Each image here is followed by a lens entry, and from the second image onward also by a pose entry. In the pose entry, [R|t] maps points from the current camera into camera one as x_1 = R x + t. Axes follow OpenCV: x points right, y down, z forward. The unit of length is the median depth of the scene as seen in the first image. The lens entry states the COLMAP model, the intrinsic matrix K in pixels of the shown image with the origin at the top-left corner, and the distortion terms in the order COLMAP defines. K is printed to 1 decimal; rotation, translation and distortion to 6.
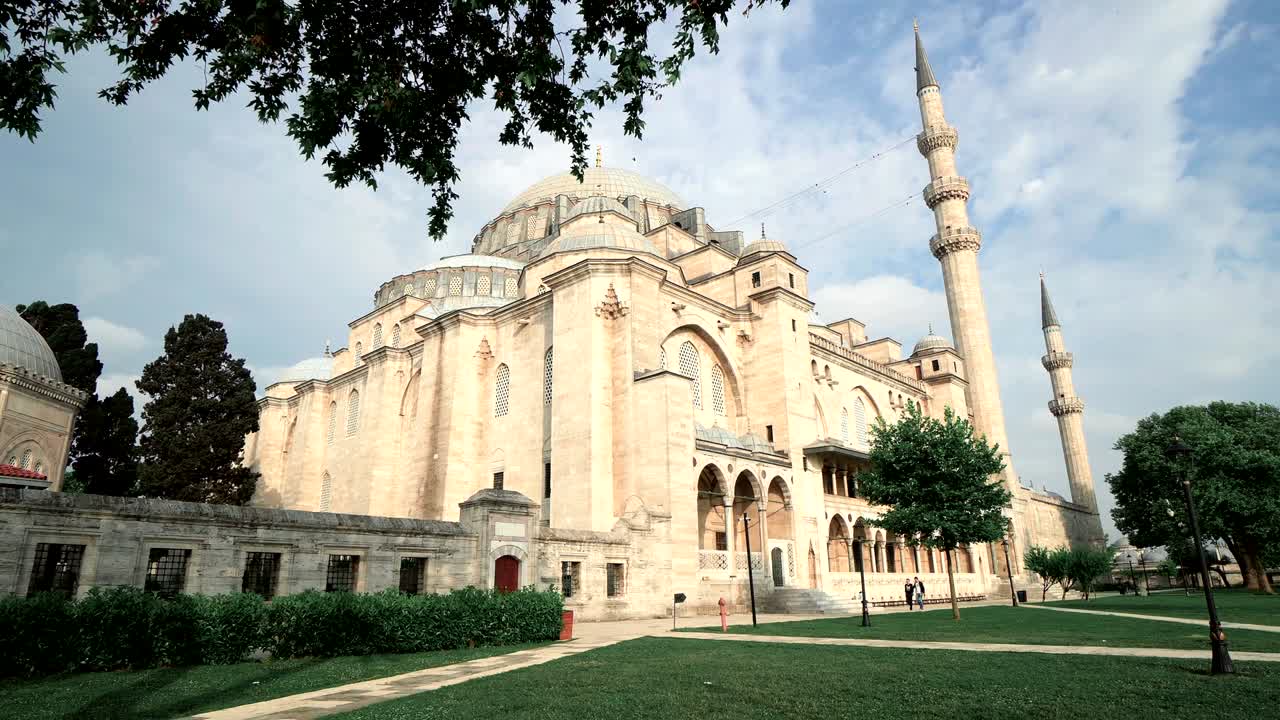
lens RADIAL K [[732.1, 0, 599.5], [0, 732.1, 357.5], [0, 0, 1]] dist [-0.058656, 0.020880]
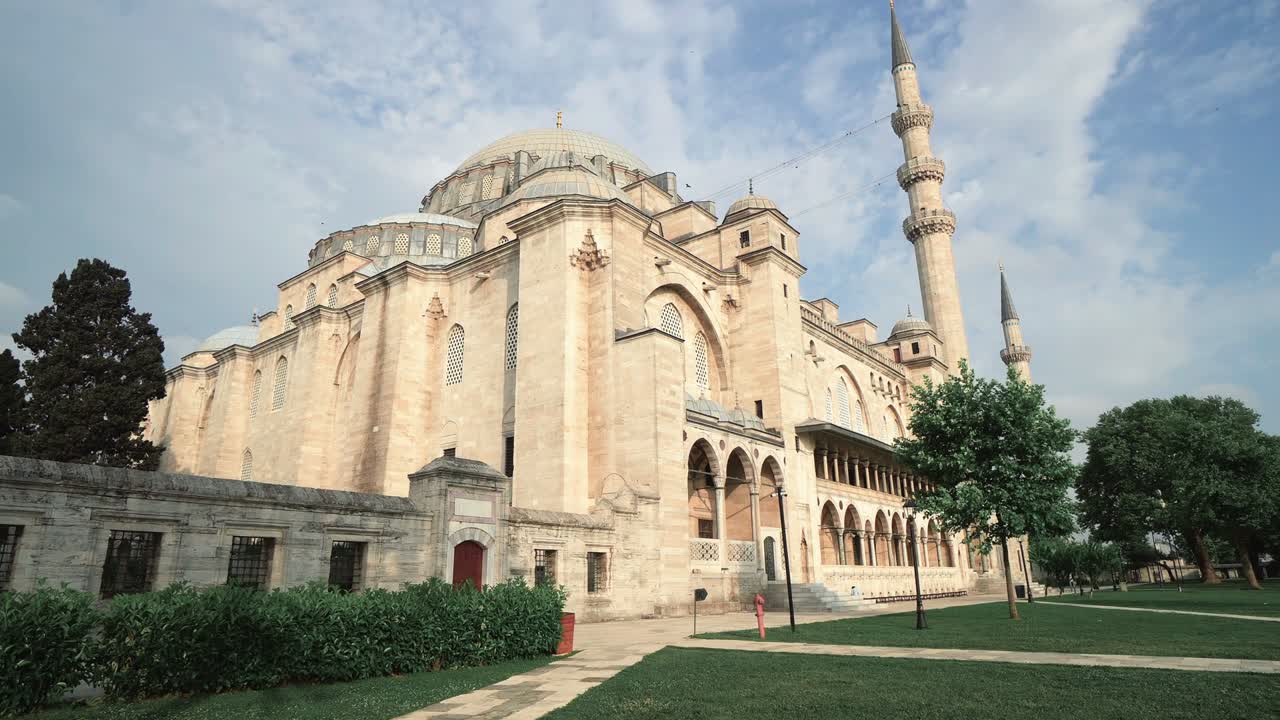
lens RADIAL K [[732.1, 0, 599.5], [0, 732.1, 357.5], [0, 0, 1]] dist [-0.058656, 0.020880]
pose [[0.996382, 0.025184, 0.081174, -0.033577], [-0.025743, 0.999652, 0.005845, 0.039549], [-0.080998, -0.007913, 0.996683, 0.123708]]
